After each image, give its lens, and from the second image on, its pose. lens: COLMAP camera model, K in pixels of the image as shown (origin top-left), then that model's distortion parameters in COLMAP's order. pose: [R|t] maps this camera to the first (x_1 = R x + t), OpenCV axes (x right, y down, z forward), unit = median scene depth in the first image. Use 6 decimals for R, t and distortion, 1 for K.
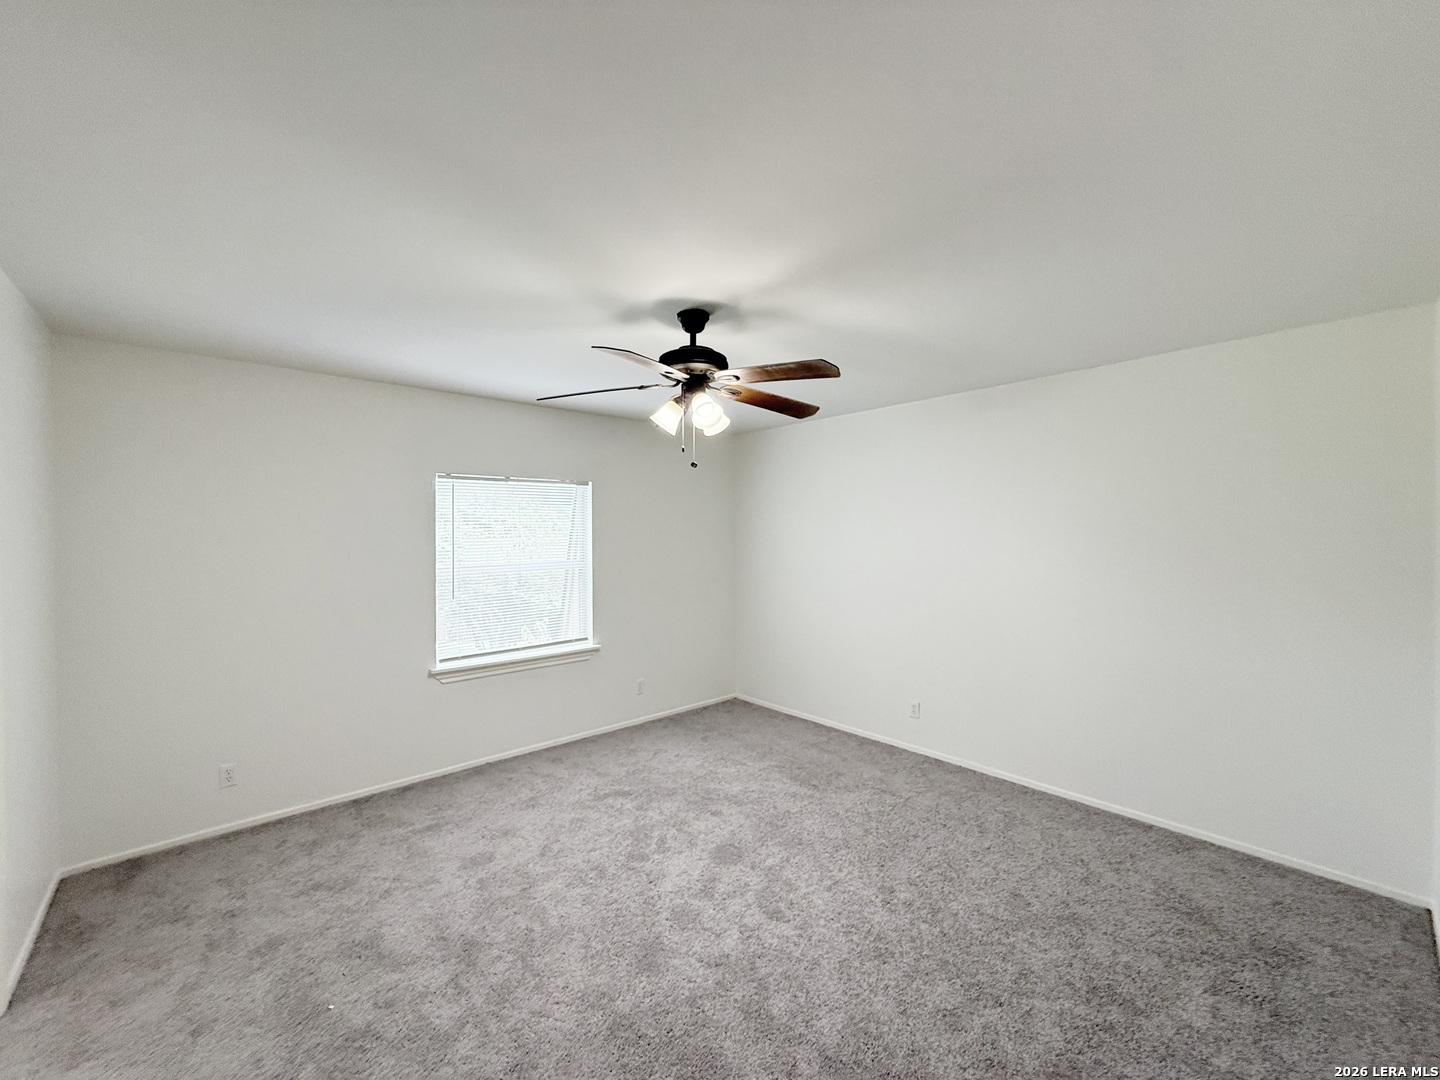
lens RADIAL K [[570.6, 0, 719.6], [0, 570.6, 538.5], [0, 0, 1]] dist [0.000335, -0.000233]
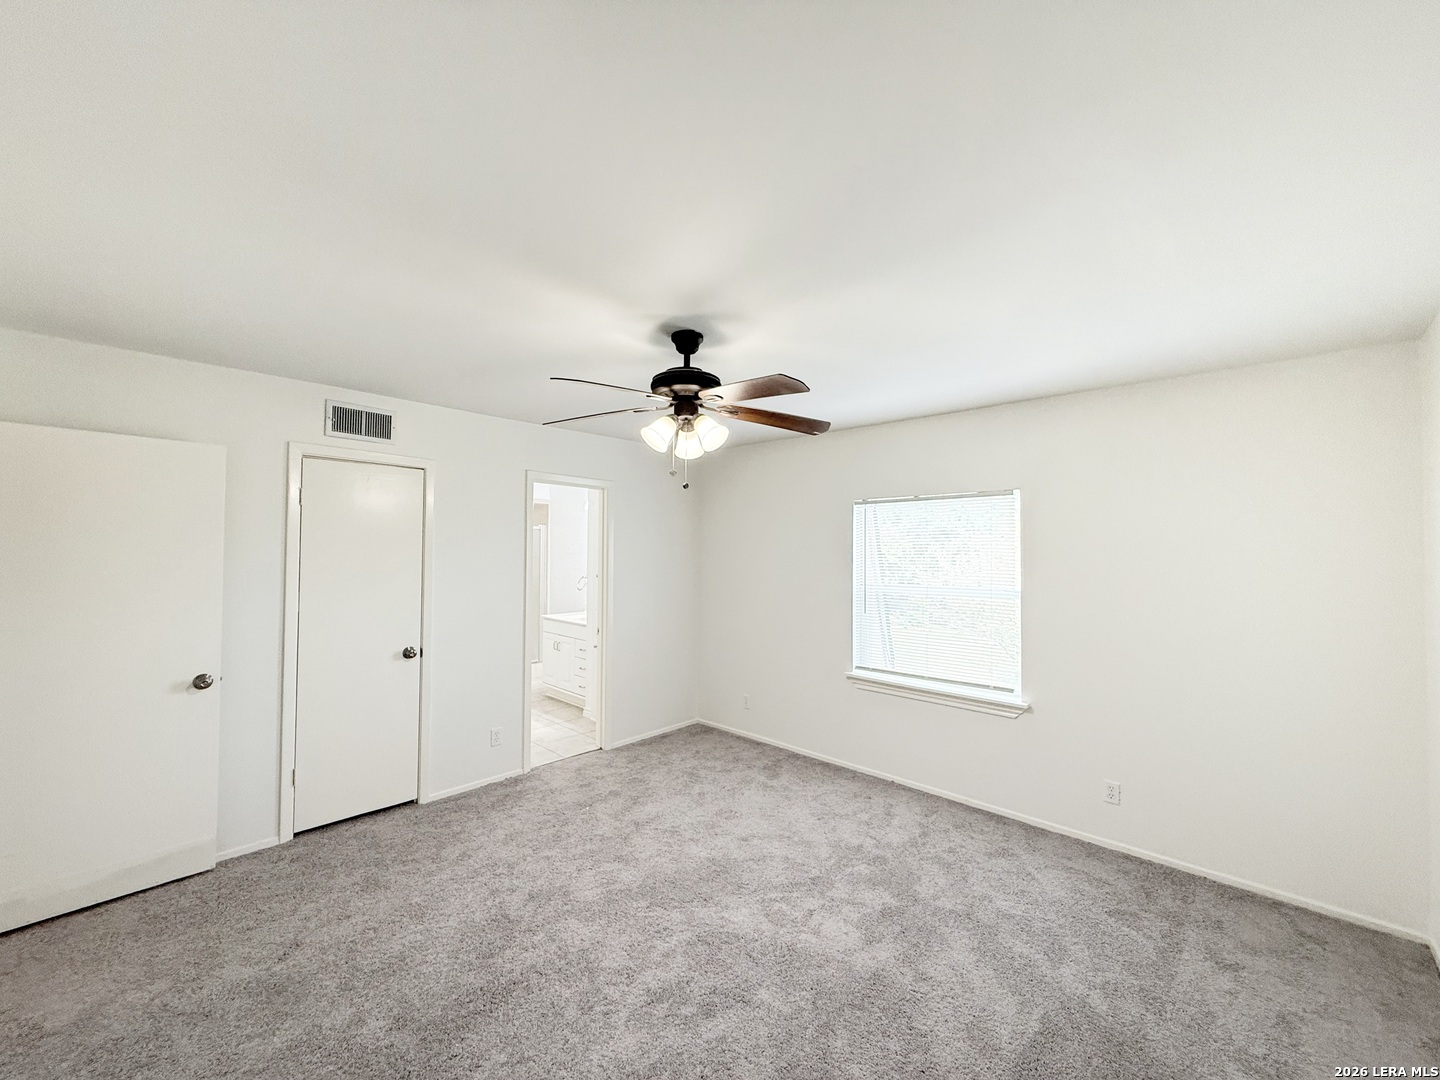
lens RADIAL K [[570.6, 0, 719.8], [0, 570.6, 538.9], [0, 0, 1]] dist [0.000335, -0.000233]
pose [[0.087314, -0.017525, -0.996027, 0.634281], [-0.017807, 0.999658, -0.019150, -0.012989], [0.996022, 0.019408, 0.086973, 0.652464]]
